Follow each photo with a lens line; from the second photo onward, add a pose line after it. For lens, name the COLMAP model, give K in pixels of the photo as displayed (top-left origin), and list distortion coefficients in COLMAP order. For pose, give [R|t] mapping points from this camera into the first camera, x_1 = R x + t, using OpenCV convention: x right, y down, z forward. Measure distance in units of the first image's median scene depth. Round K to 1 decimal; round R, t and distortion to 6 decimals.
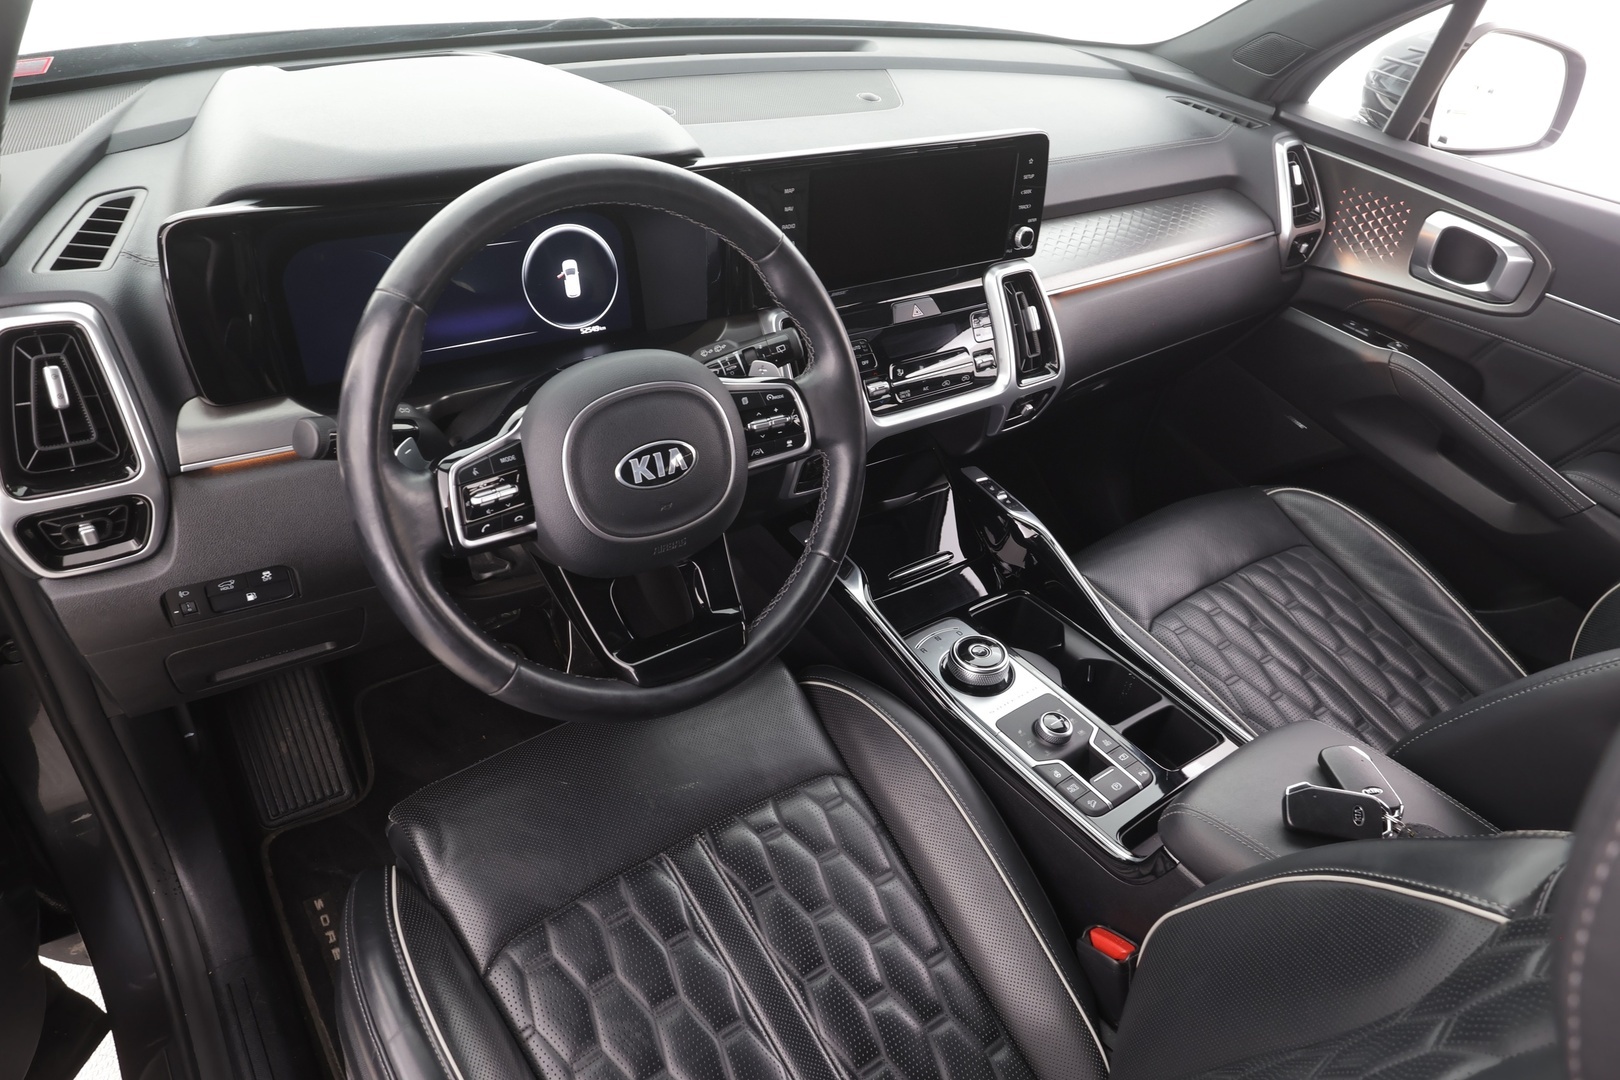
lens RADIAL K [[1020.6, 0, 810.0], [0, 1020.6, 540.0], [0, 0, 1]] dist [0.007359, 0.000889]
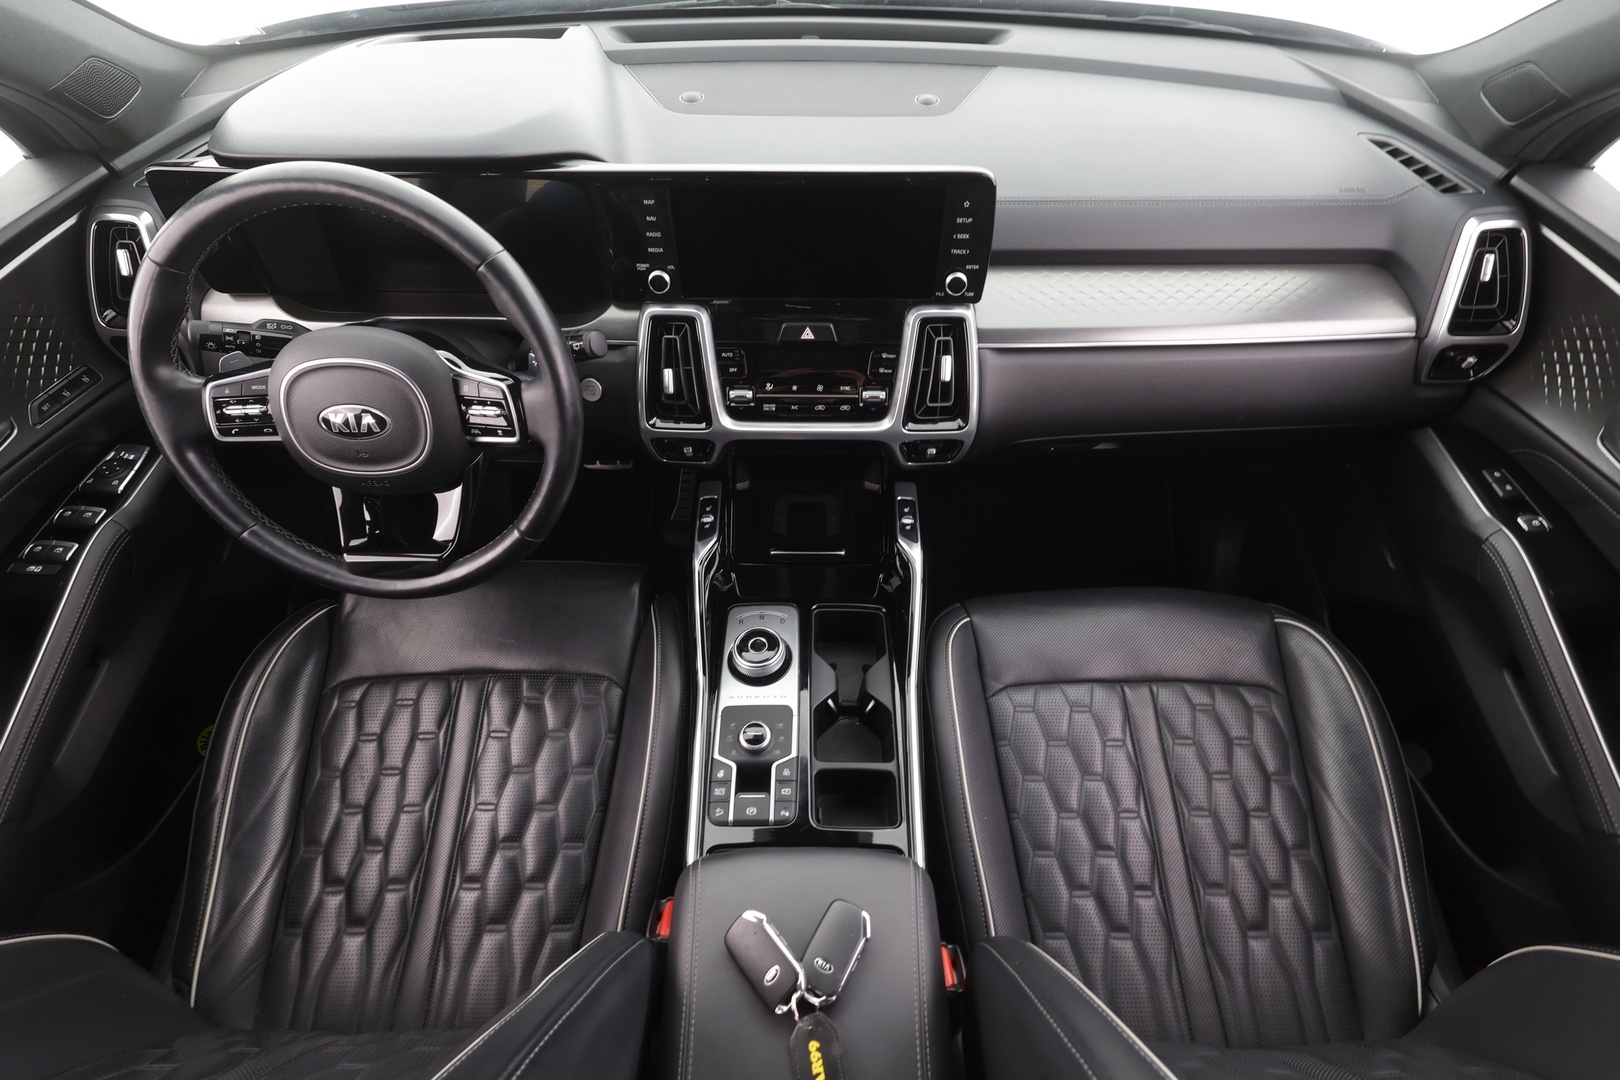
lens RADIAL K [[752.3, 0, 810.0], [0, 752.3, 540.0], [0, 0, 1]] dist [-0.001907, -0.000268]
pose [[0.804940, 0.385926, -0.450702, 0.552674], [-0.283750, 0.917463, 0.278832, -0.252507], [0.521111, -0.096556, 0.848009, 0.332443]]
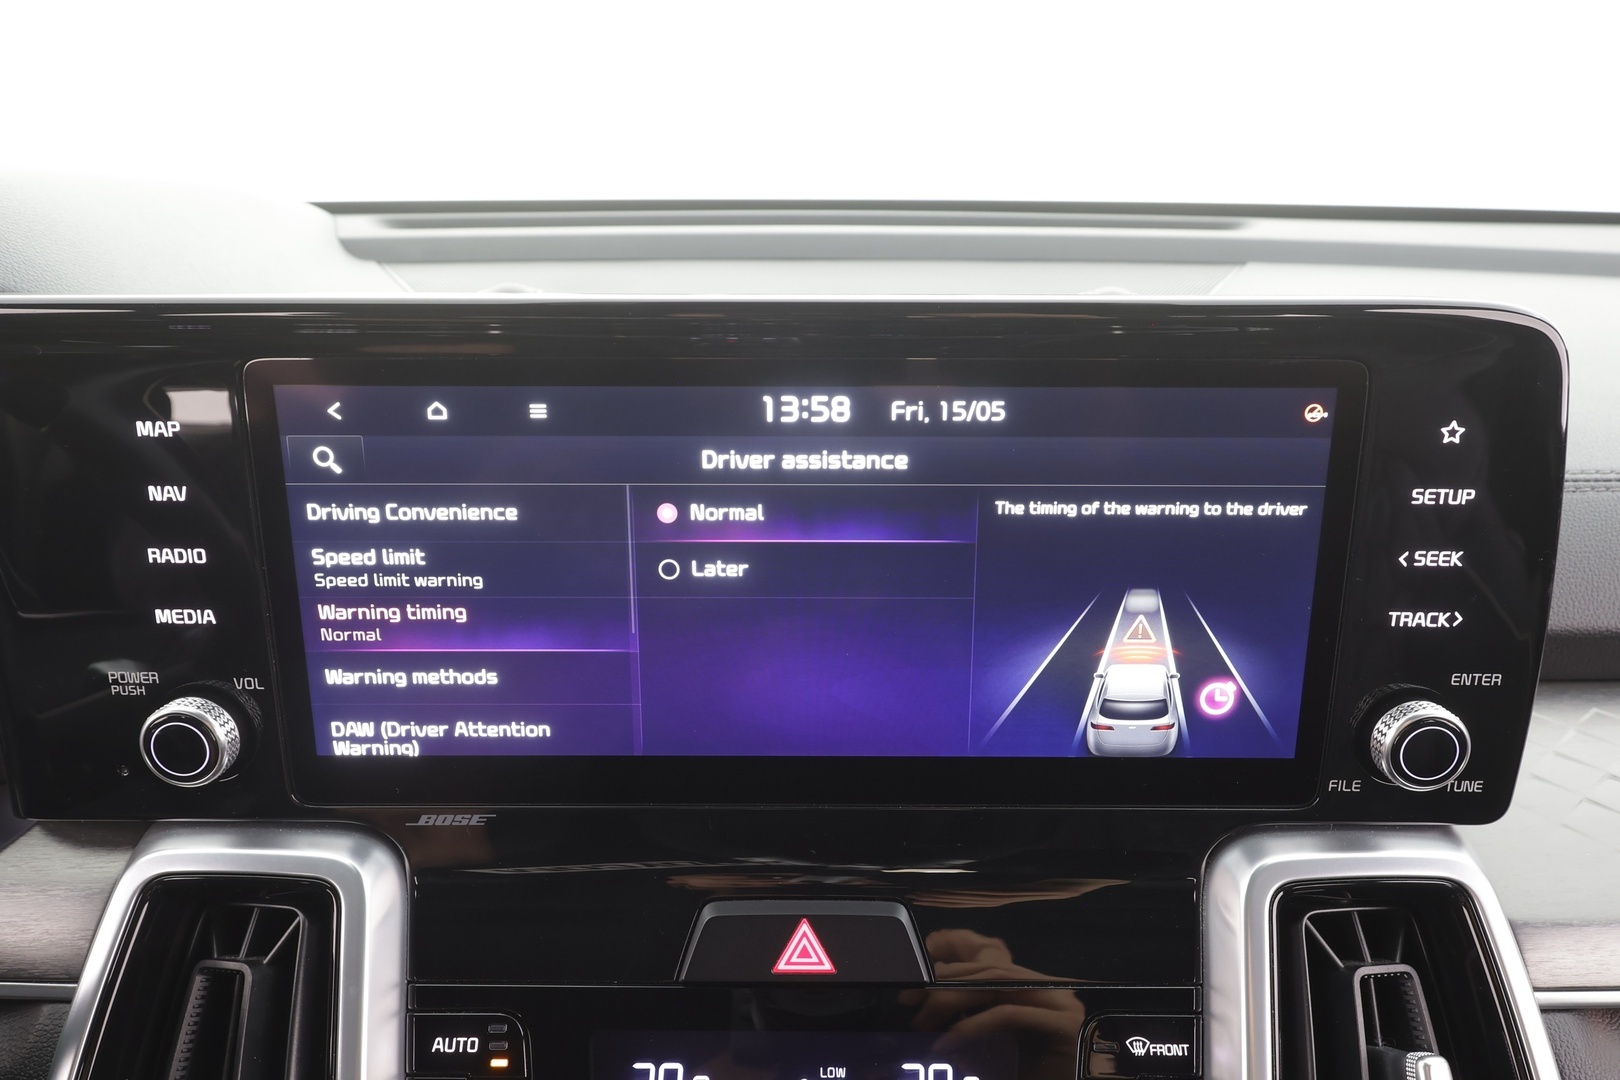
lens RADIAL K [[1034.3, 0, 810.0], [0, 1034.3, 540.0], [0, 0, 1]] dist [0.001147, 0.002812]
pose [[0.806345, 0.107882, -0.581523, 0.249002], [-0.281265, 0.934873, -0.216570, -0.270680], [0.520286, 0.338192, 0.784174, 0.789194]]
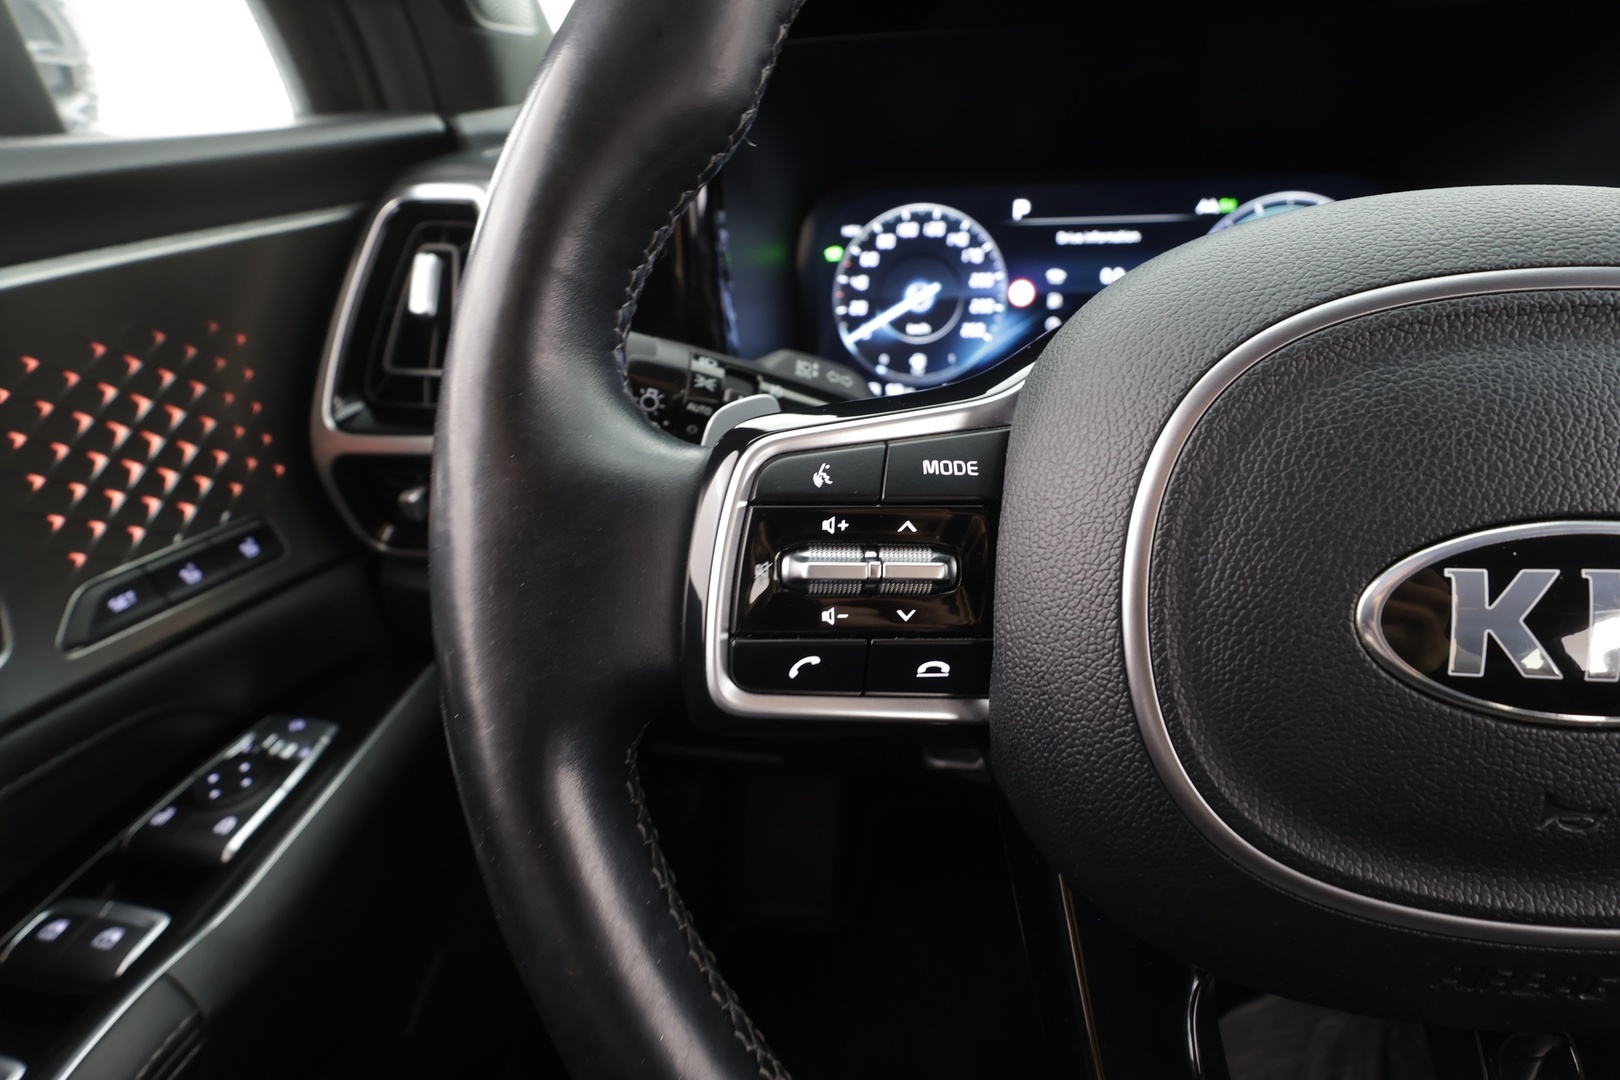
lens RADIAL K [[757.3, 0, 832.2], [0, 757.3, 533.5], [0, 0, 1]] dist [-0.034724, 0.012847]
pose [[0.740148, 0.184121, -0.646747, -0.114059], [-0.298666, 0.951724, -0.070855, -0.022710], [0.602478, 0.245605, 0.759407, 0.534373]]
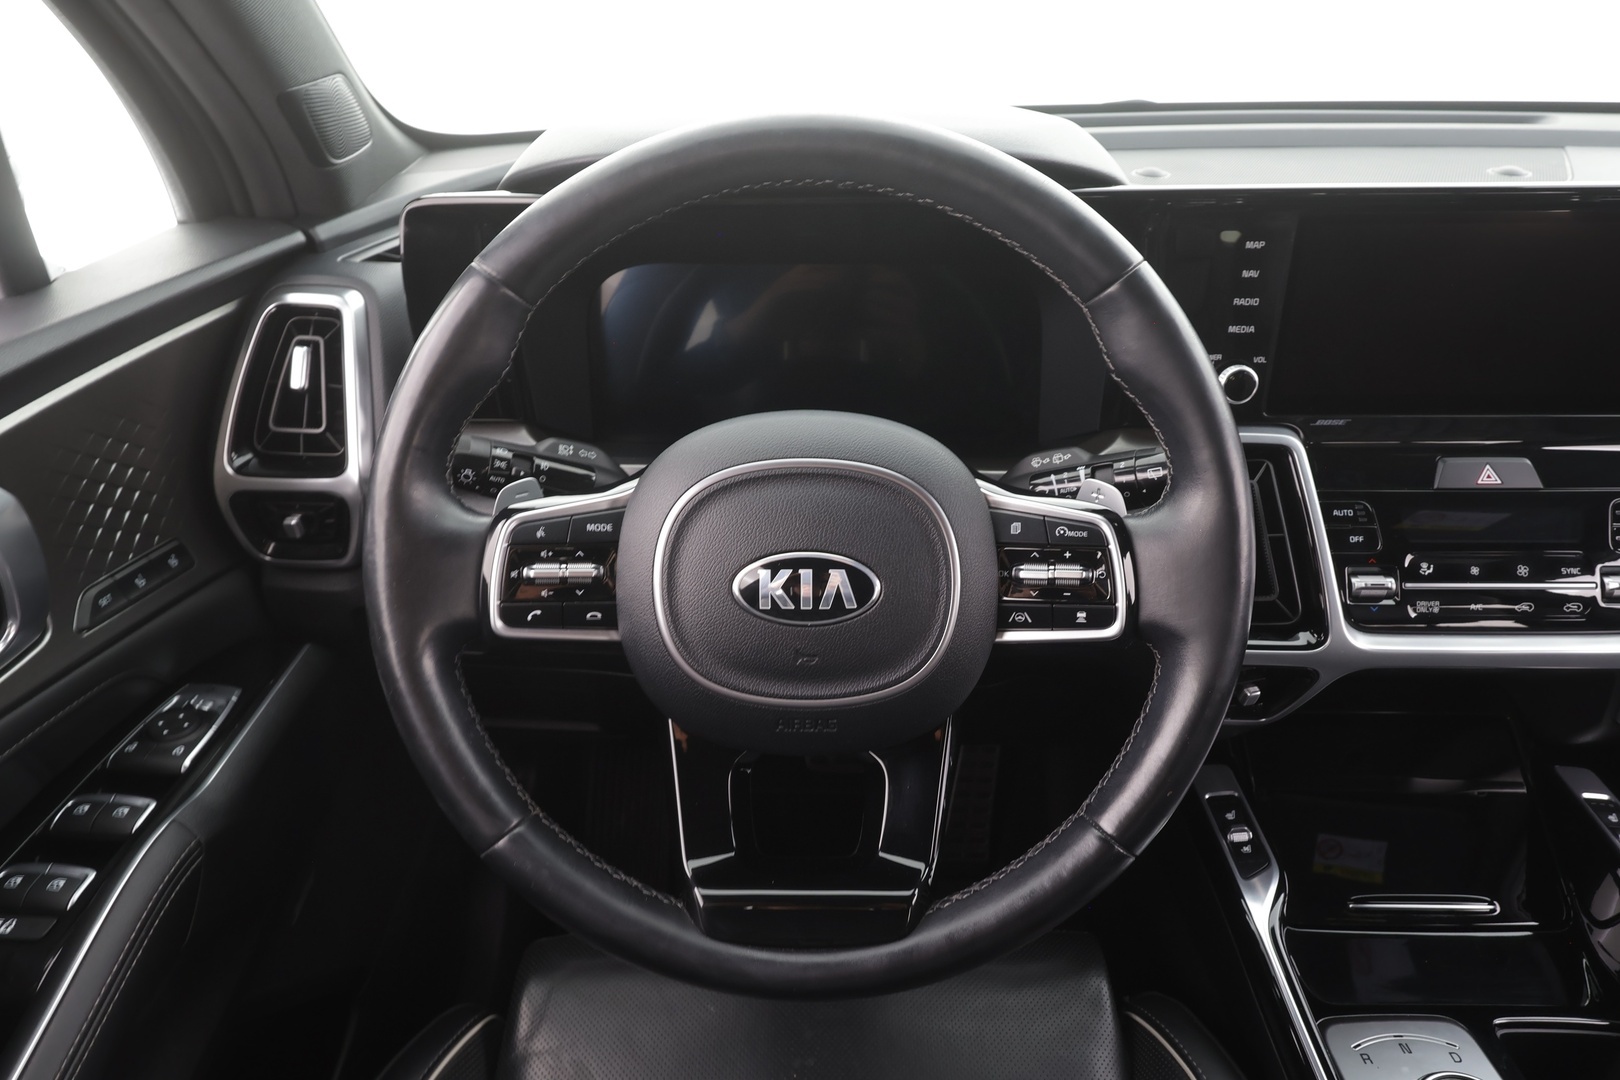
lens RADIAL K [[962.6, 0, 815.8], [0, 962.6, 544.8], [0, 0, 1]] dist [0.002315, 0.000714]
pose [[0.794968, 0.192745, -0.575218, 0.126753], [-0.280304, 0.957604, -0.066512, -0.043130], [0.538011, 0.214111, 0.815292, 0.363439]]
